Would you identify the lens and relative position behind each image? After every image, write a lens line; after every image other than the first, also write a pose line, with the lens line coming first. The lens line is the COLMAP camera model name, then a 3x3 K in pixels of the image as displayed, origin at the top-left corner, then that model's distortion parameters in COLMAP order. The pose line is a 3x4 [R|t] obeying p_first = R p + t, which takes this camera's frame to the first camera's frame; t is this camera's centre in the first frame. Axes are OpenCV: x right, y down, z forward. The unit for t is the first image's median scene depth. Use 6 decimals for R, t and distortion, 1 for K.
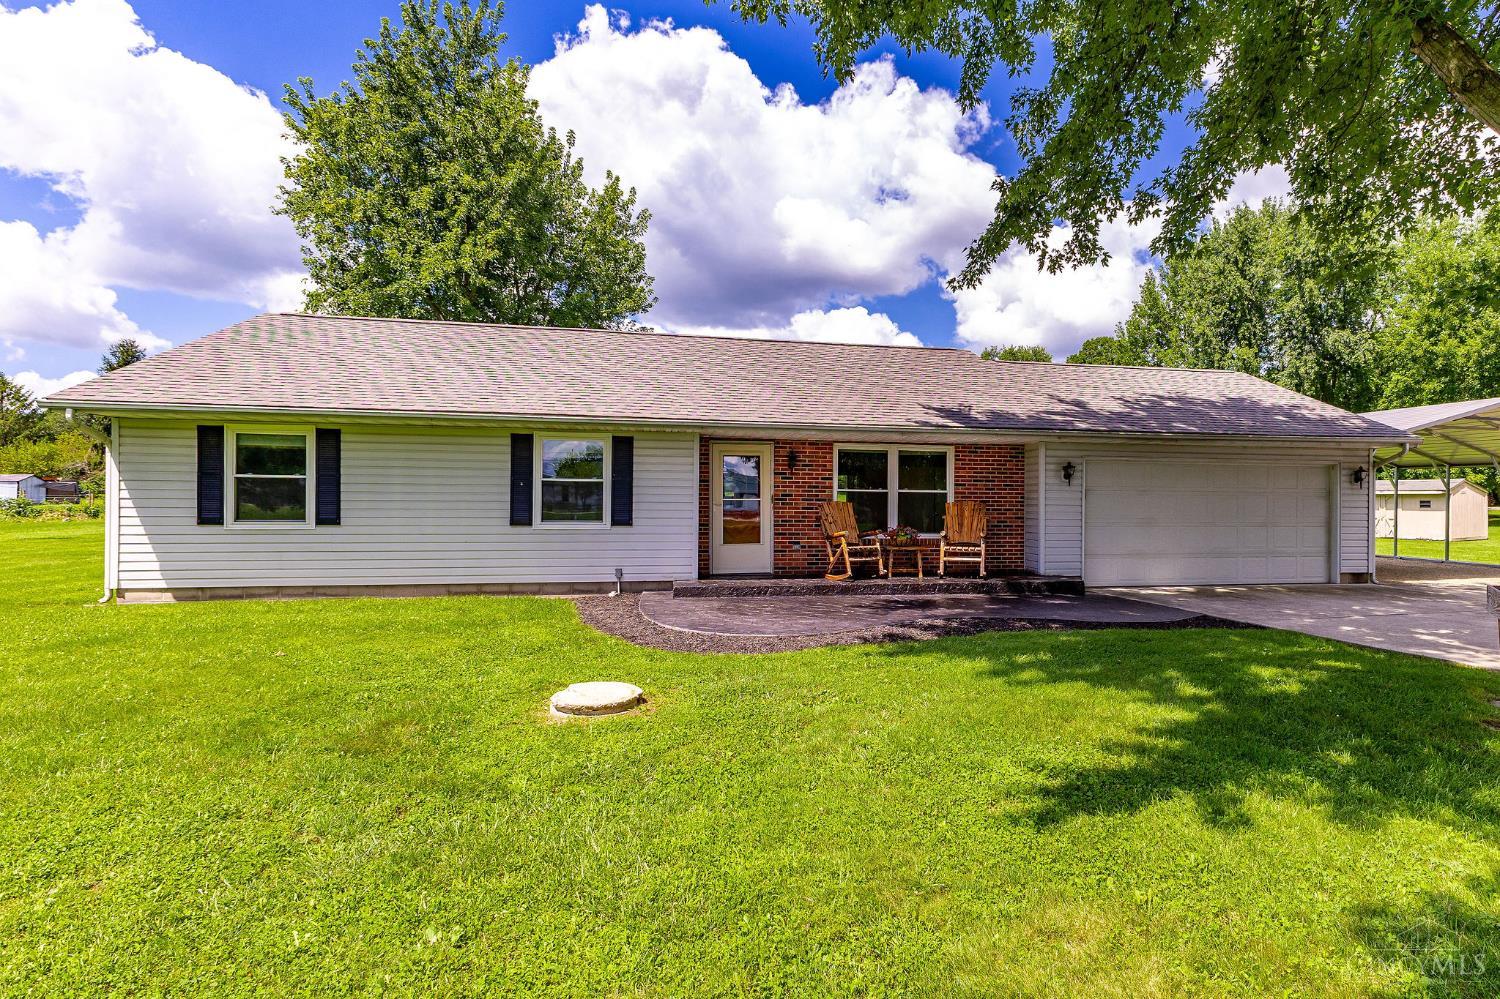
lens RADIAL K [[788.2, 0, 851.2], [0, 788.2, 504.2], [0, 0, 1]] dist [0.011581, -0.000278]
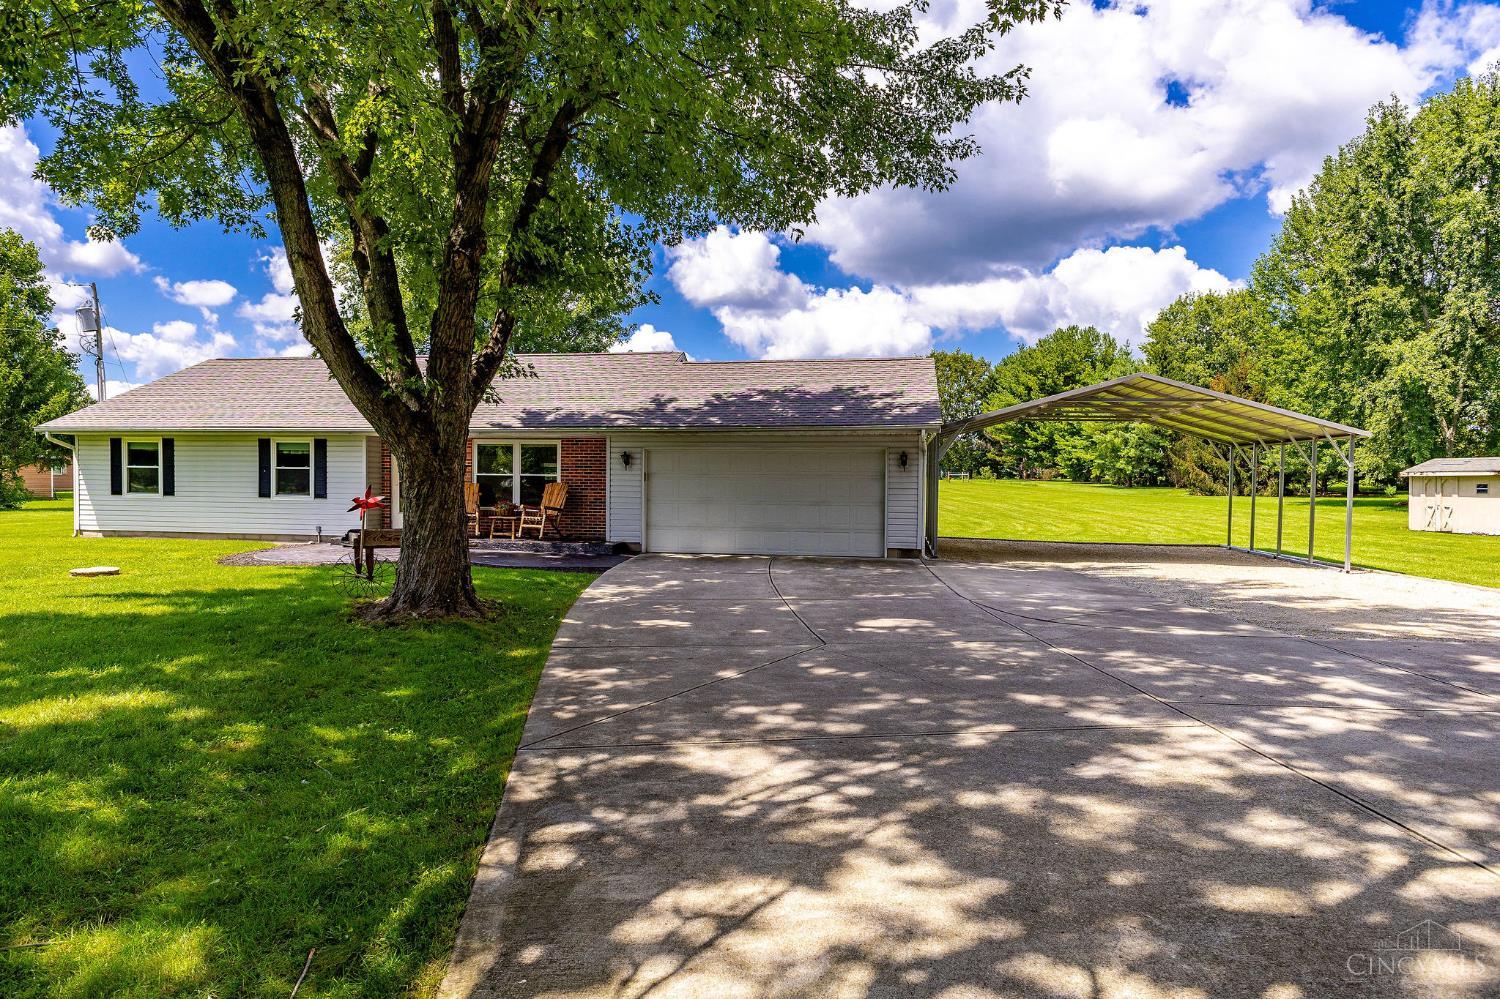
lens RADIAL K [[907.3, 0, 750.0], [0, 907.3, 499.5], [0, 0, 1]] dist [0.014688, 0.000324]
pose [[0.922095, 0.008881, -0.386861, 1.205273], [-0.003877, 0.999898, 0.013713, 0.002838], [0.386944, -0.011145, 0.922036, -0.300286]]
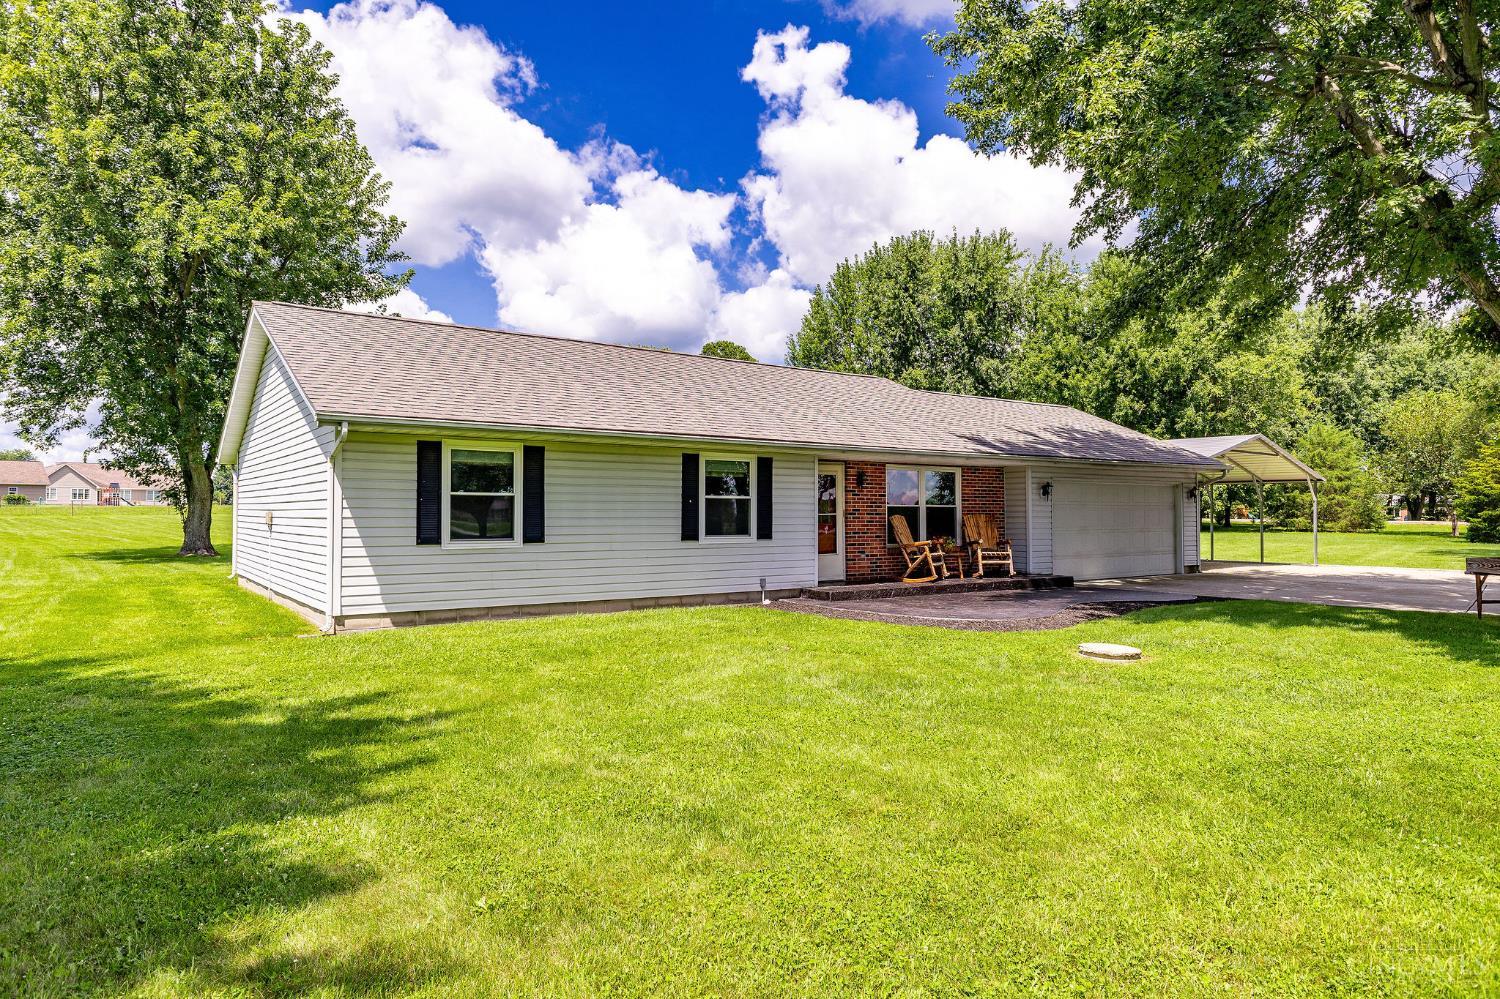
lens RADIAL K [[903.9, 0, 750.0], [0, 903.9, 499.5], [0, 0, 1]] dist [0.006907, 0.000654]
pose [[0.918800, -0.000976, 0.394723, -0.849154], [0.008832, 0.999797, -0.018086, -0.005285], [-0.394625, 0.020104, 0.918622, -0.146921]]
